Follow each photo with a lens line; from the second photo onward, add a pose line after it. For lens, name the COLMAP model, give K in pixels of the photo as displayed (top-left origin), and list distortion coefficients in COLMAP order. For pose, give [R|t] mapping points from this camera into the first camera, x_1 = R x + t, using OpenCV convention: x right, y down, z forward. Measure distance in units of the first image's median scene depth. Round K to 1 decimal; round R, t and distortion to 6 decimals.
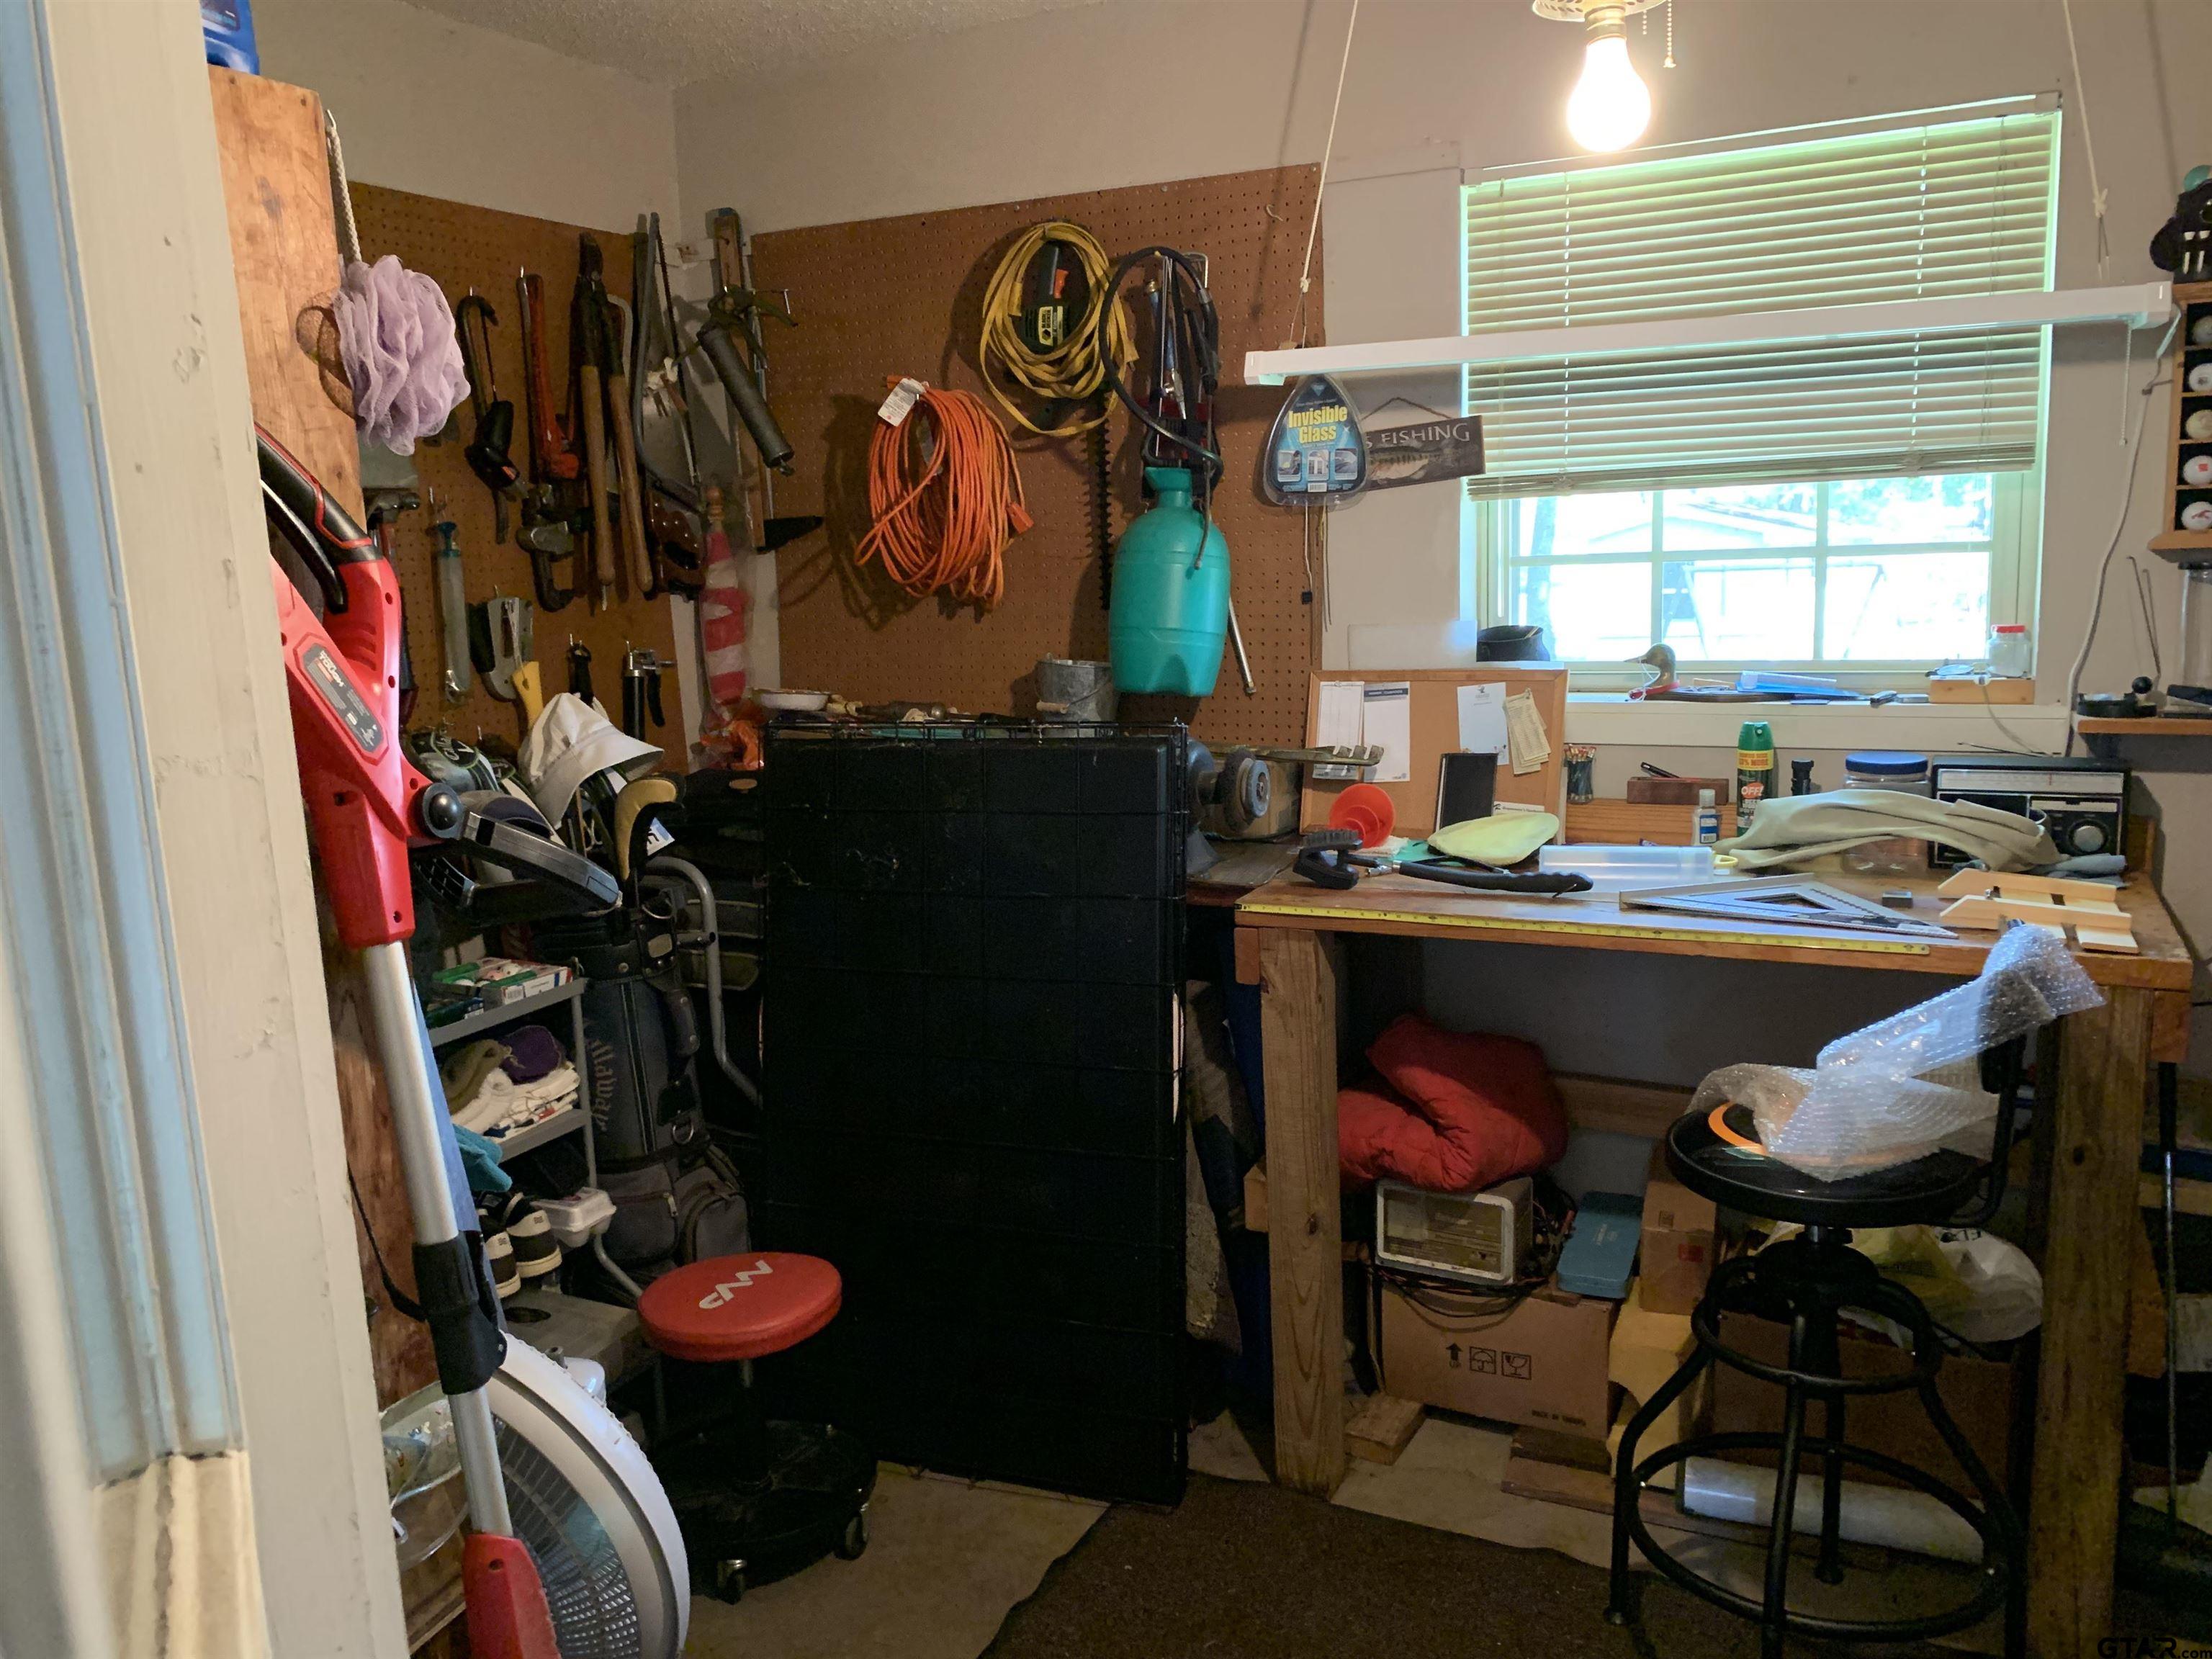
lens RADIAL K [[1687.9, 0, 1106.0], [0, 1687.9, 829.5], [0, 0, 1]] dist [0.076260, -0.078267]
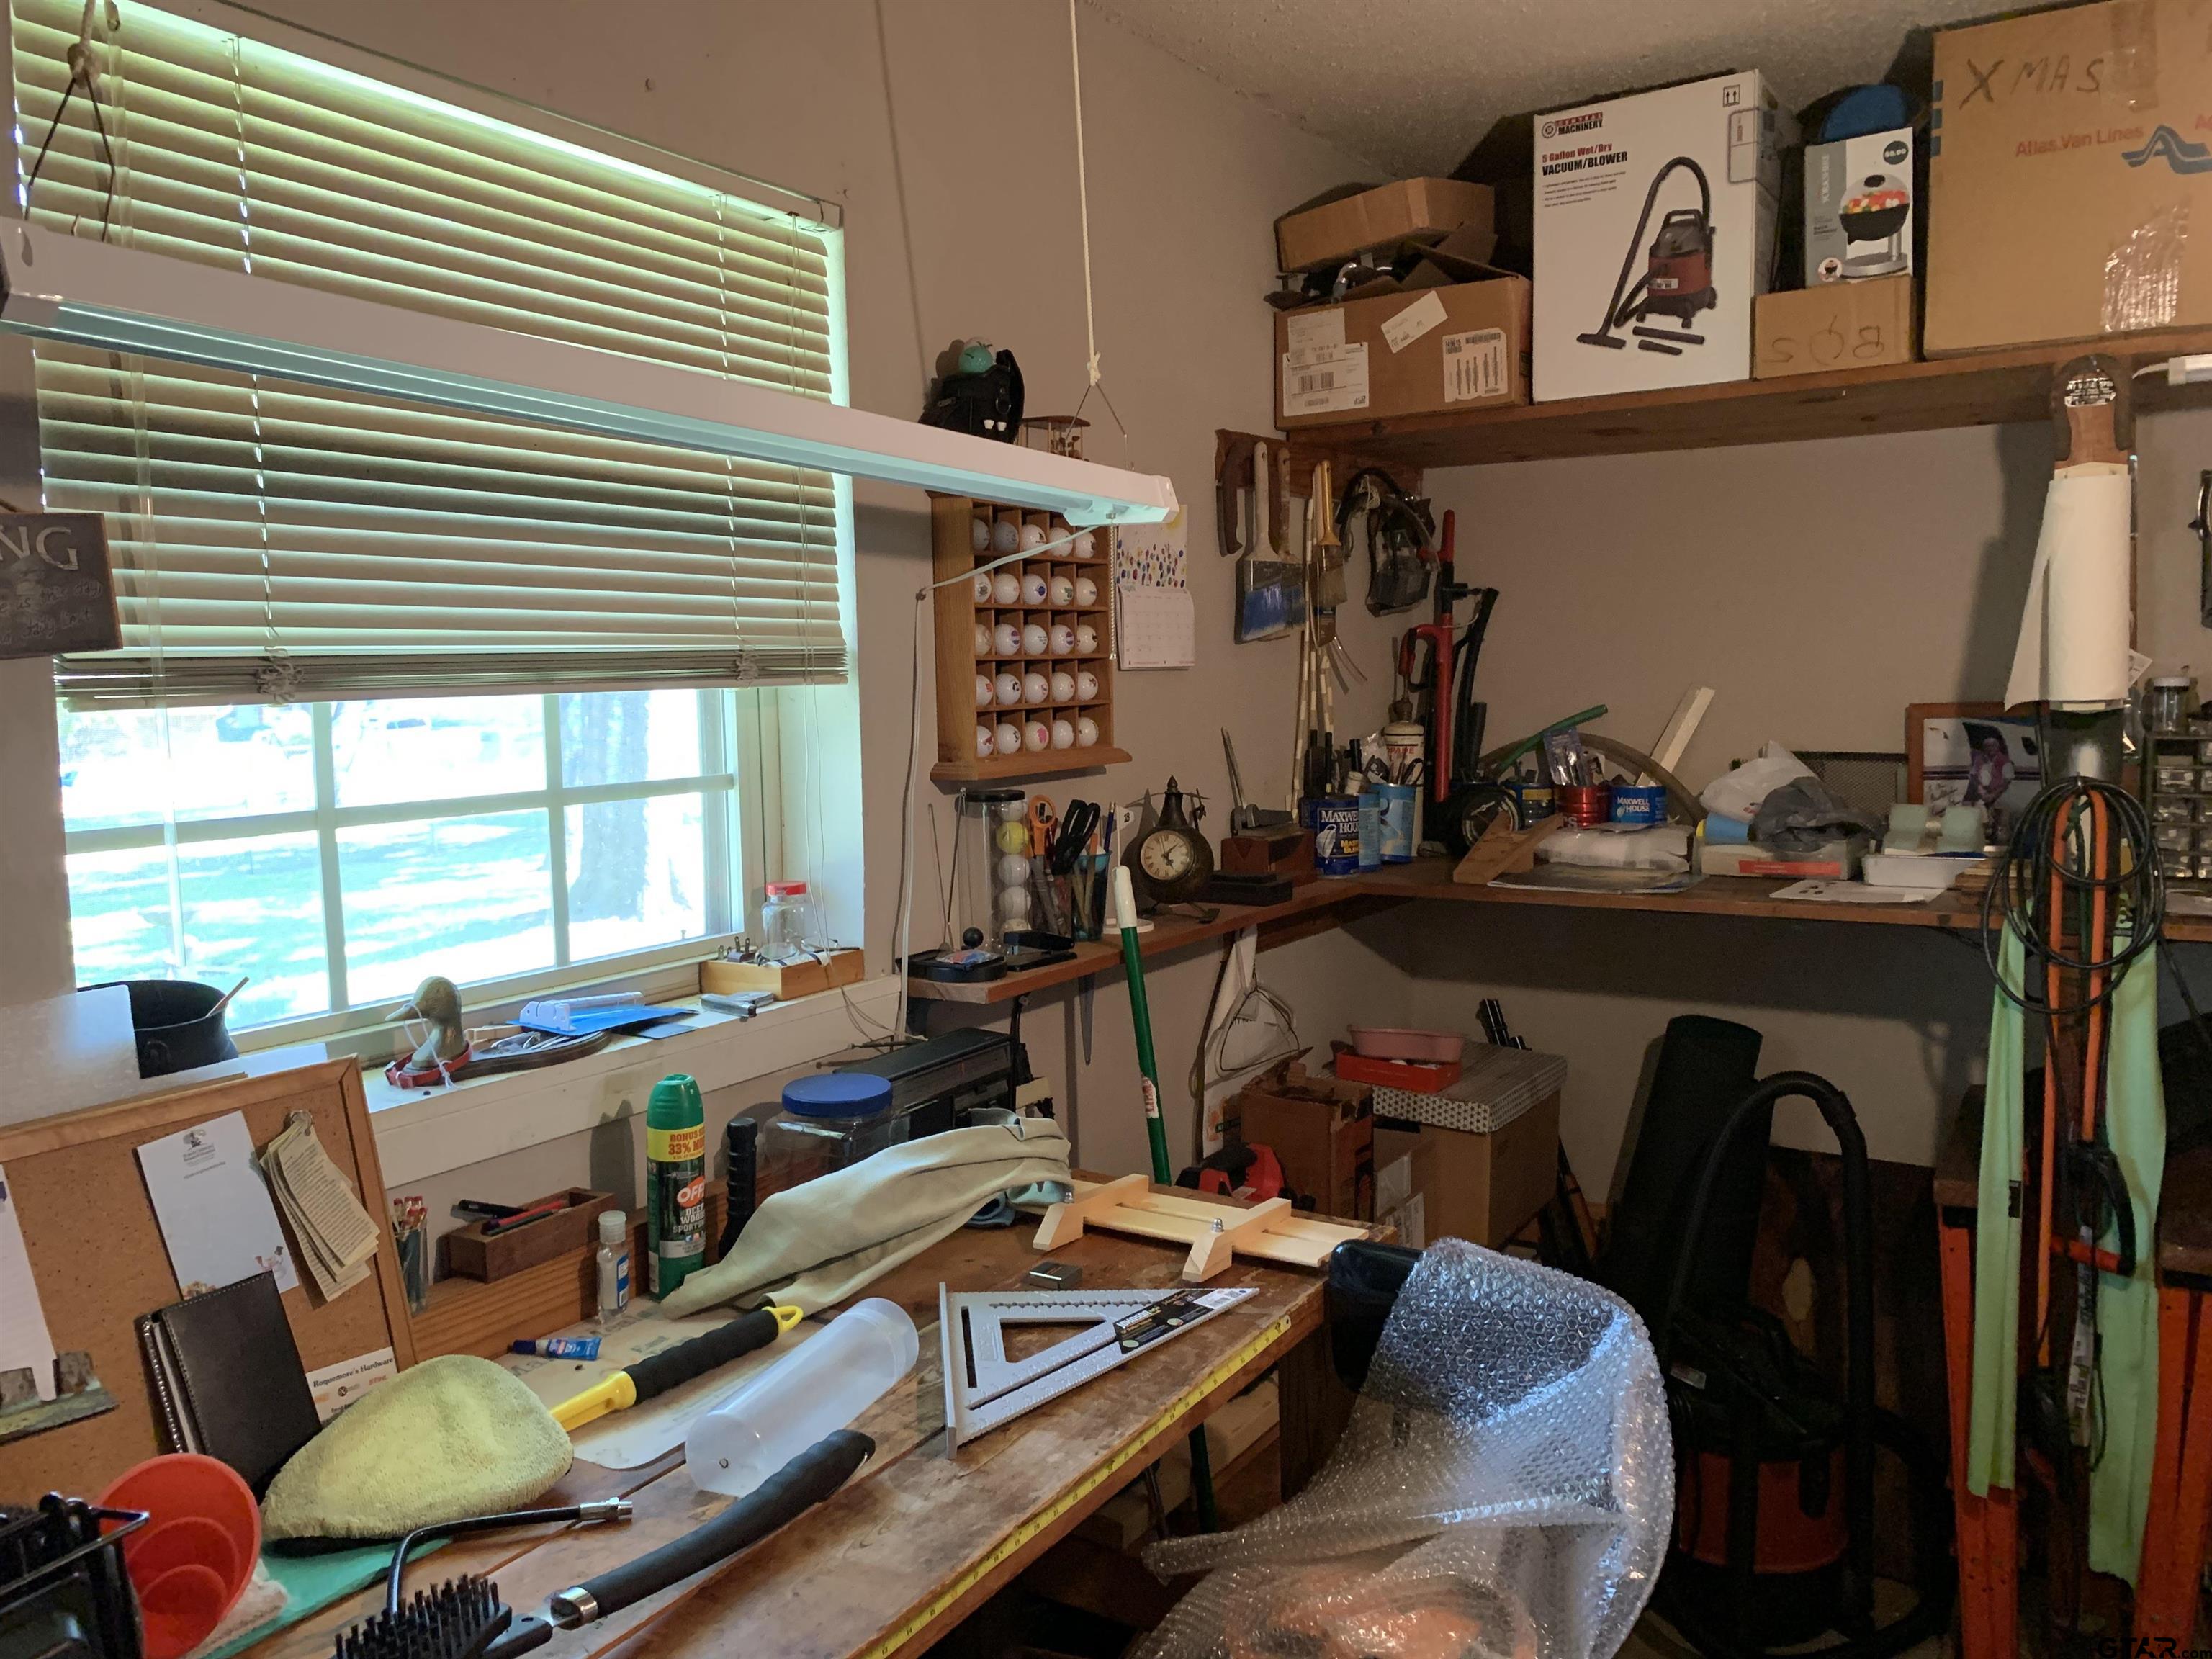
lens RADIAL K [[1687.9, 0, 1106.0], [0, 1687.9, 829.5], [0, 0, 1]] dist [0.076260, -0.078267]
pose [[0.127968, -0.042638, 0.990861, -0.180650], [0.221002, 0.975181, 0.013421, -0.114905], [-0.966841, 0.217265, 0.134215, 0.709608]]
